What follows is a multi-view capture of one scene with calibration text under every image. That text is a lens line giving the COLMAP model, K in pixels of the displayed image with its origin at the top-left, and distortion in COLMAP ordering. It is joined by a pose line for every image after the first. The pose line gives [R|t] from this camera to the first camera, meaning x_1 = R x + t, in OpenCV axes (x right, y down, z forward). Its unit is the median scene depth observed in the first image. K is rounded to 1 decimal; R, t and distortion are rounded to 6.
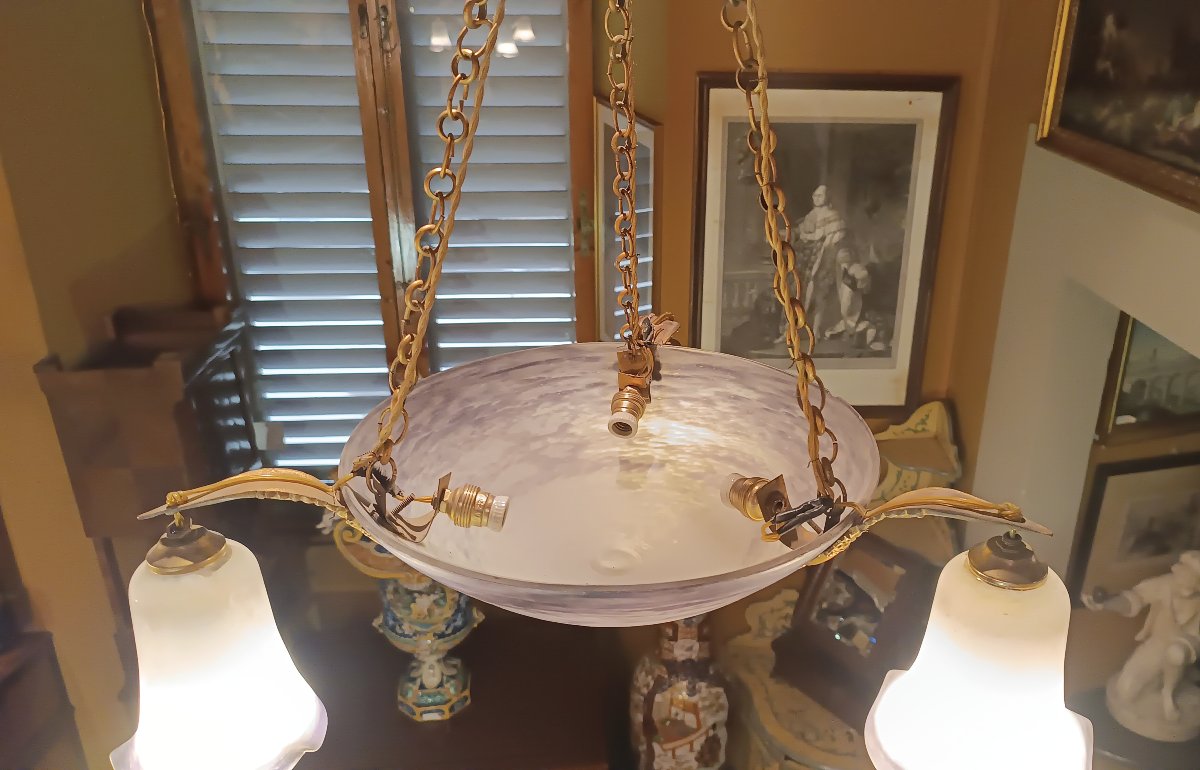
lens RADIAL K [[1016.4, 0, 681.0], [0, 1016.4, 401.7], [0, 0, 1]] dist [0.013218, -0.021579]
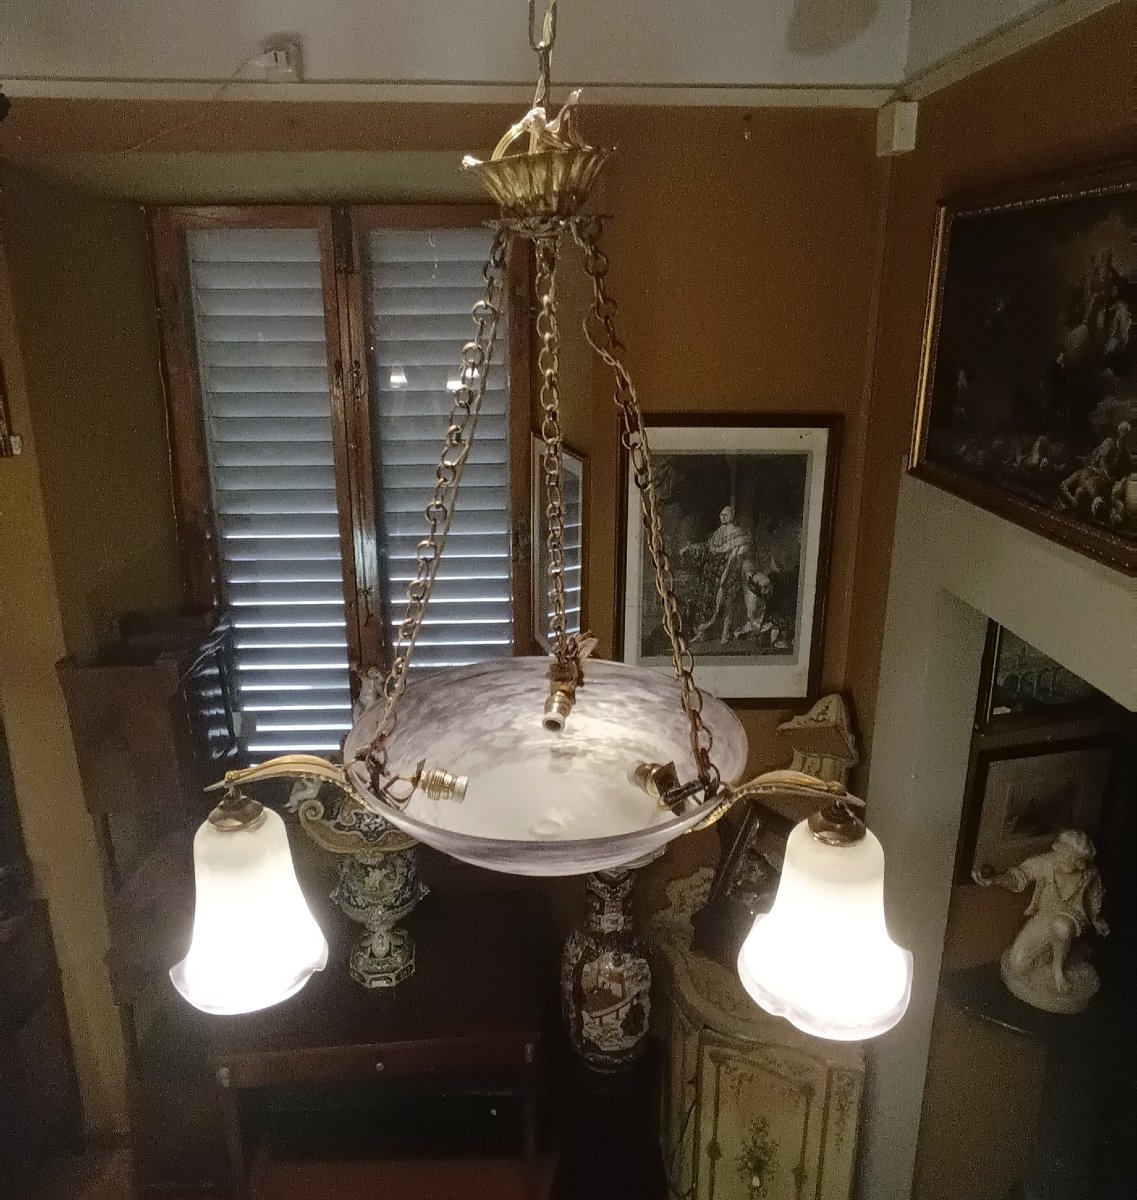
lens RADIAL K [[961.3, 0, 572.7], [0, 961.3, 564.0], [0, 0, 1]] dist [-0.046764, 0.048101]
pose [[0.999243, -0.005109, -0.038568, 0.004935], [0.000050, 0.991506, -0.130064, -0.005909], [0.038905, 0.129963, 0.990755, -0.081091]]
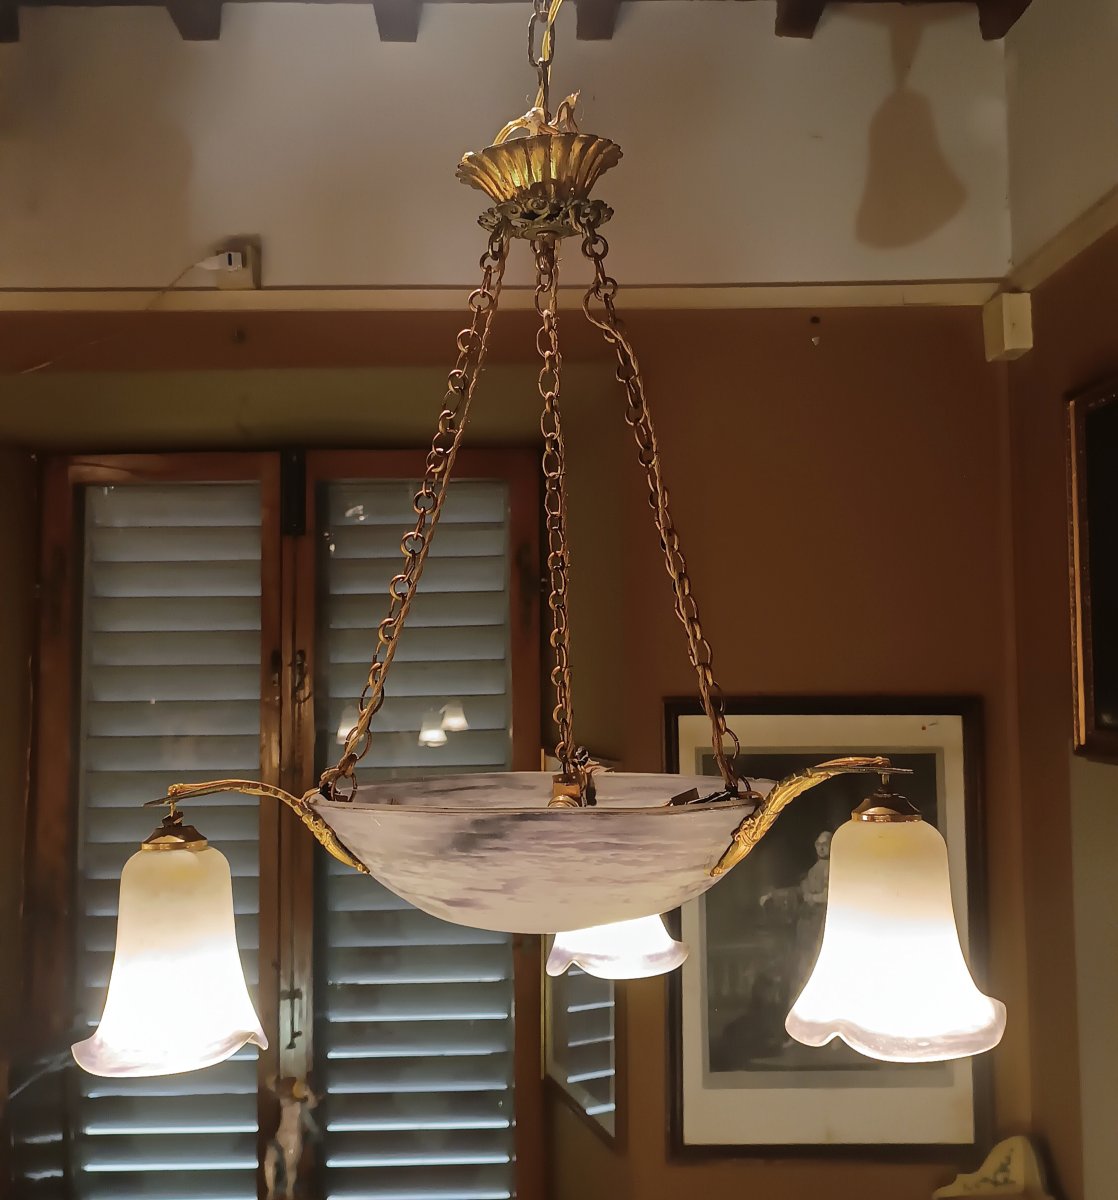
lens RADIAL K [[1526.1, 0, 561.8], [0, 1526.1, 570.0], [0, 0, 1]] dist [0.017820, 0.000000]
pose [[0.997198, -0.032826, -0.067216, 0.020510], [-0.003365, 0.877978, -0.478689, 0.188139], [0.074728, 0.477574, 0.875408, -0.168379]]
